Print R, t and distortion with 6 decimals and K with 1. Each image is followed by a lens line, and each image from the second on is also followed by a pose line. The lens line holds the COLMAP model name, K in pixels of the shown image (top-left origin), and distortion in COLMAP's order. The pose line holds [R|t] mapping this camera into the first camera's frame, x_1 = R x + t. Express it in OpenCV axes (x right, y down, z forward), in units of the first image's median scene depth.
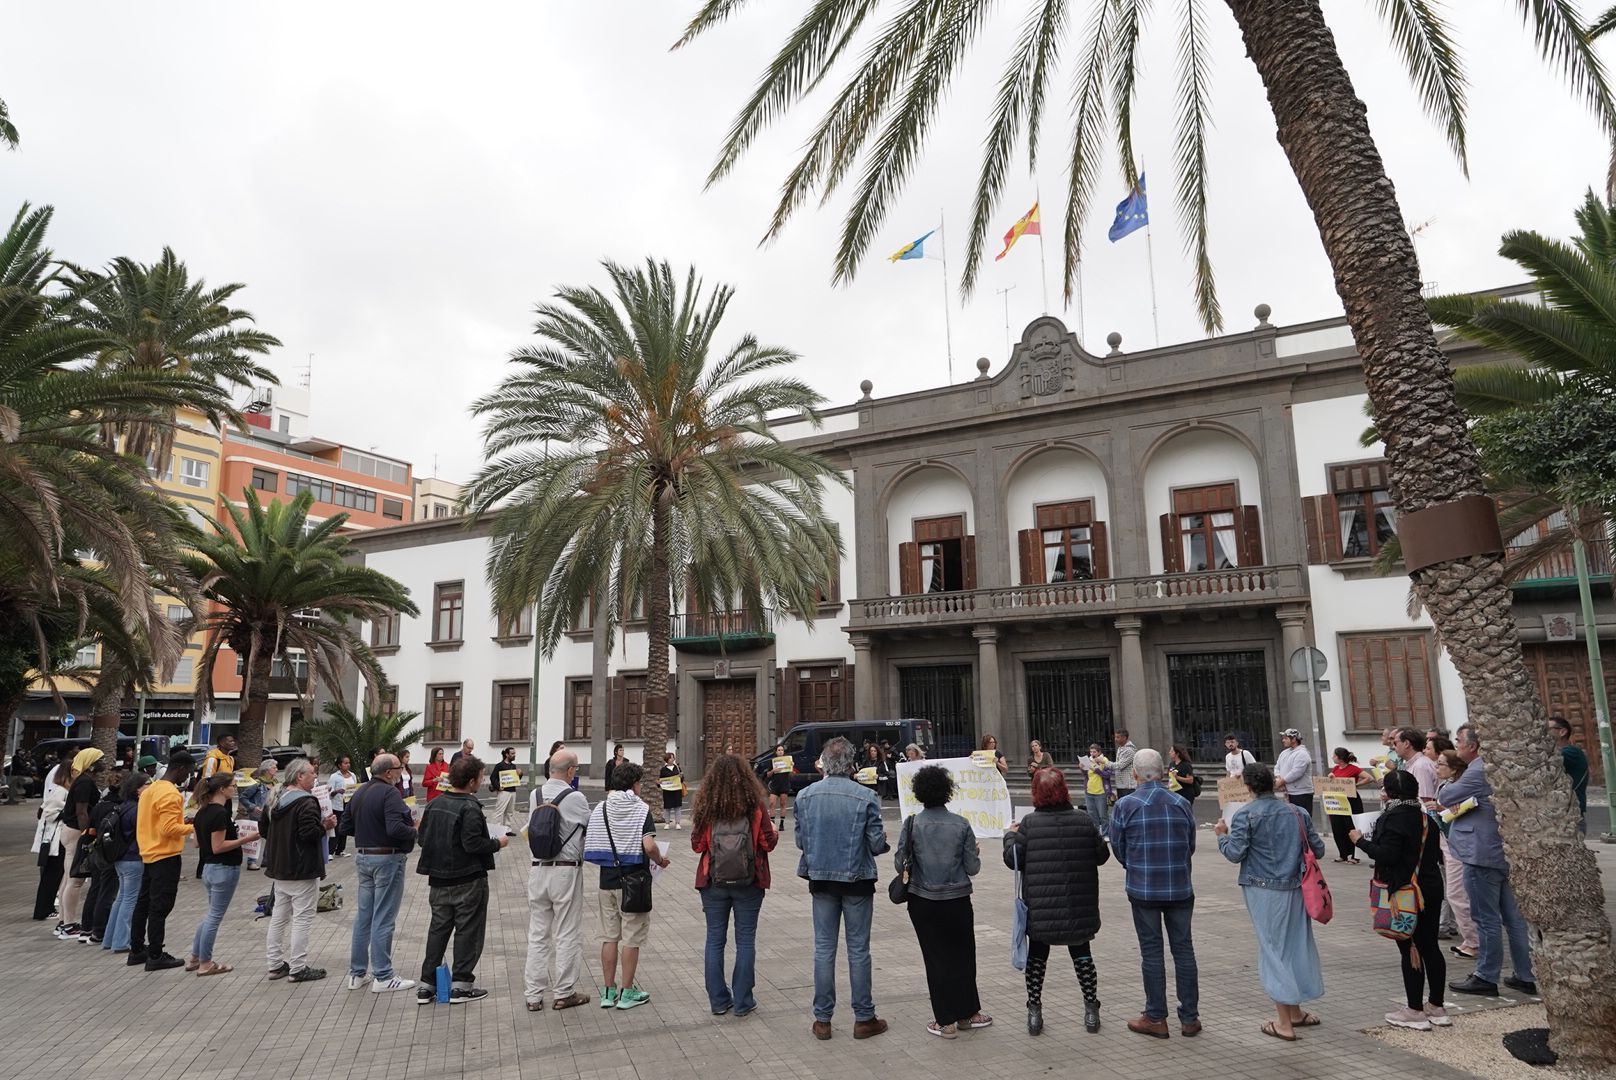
lens RADIAL K [[992.8, 0, 812.3], [0, 992.8, 556.8], [0, 0, 1]] dist [-0.000541, 0.001687]
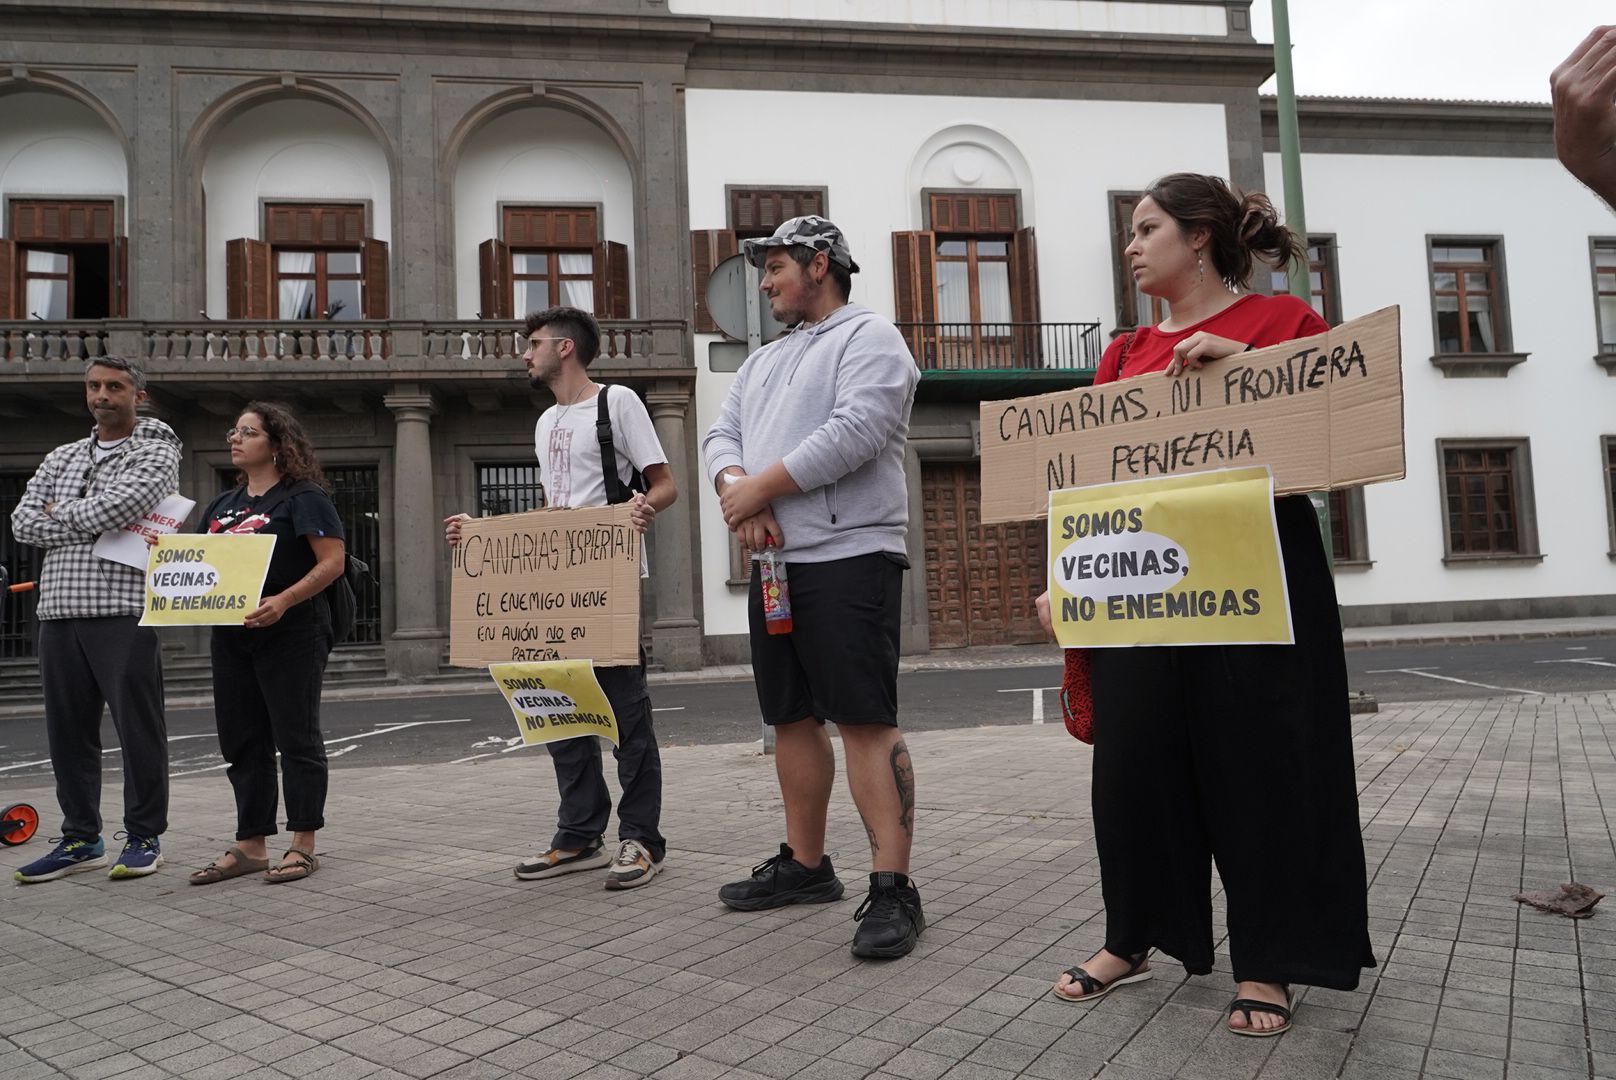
lens RADIAL K [[992.8, 0, 812.3], [0, 992.8, 556.8], [0, 0, 1]] dist [-0.000541, 0.001687]
pose [[0.814893, 0.017492, 0.579348, 0.163330], [-0.069505, 0.995281, 0.067714, 0.094212], [-0.575429, -0.095447, 0.812263, 0.359560]]
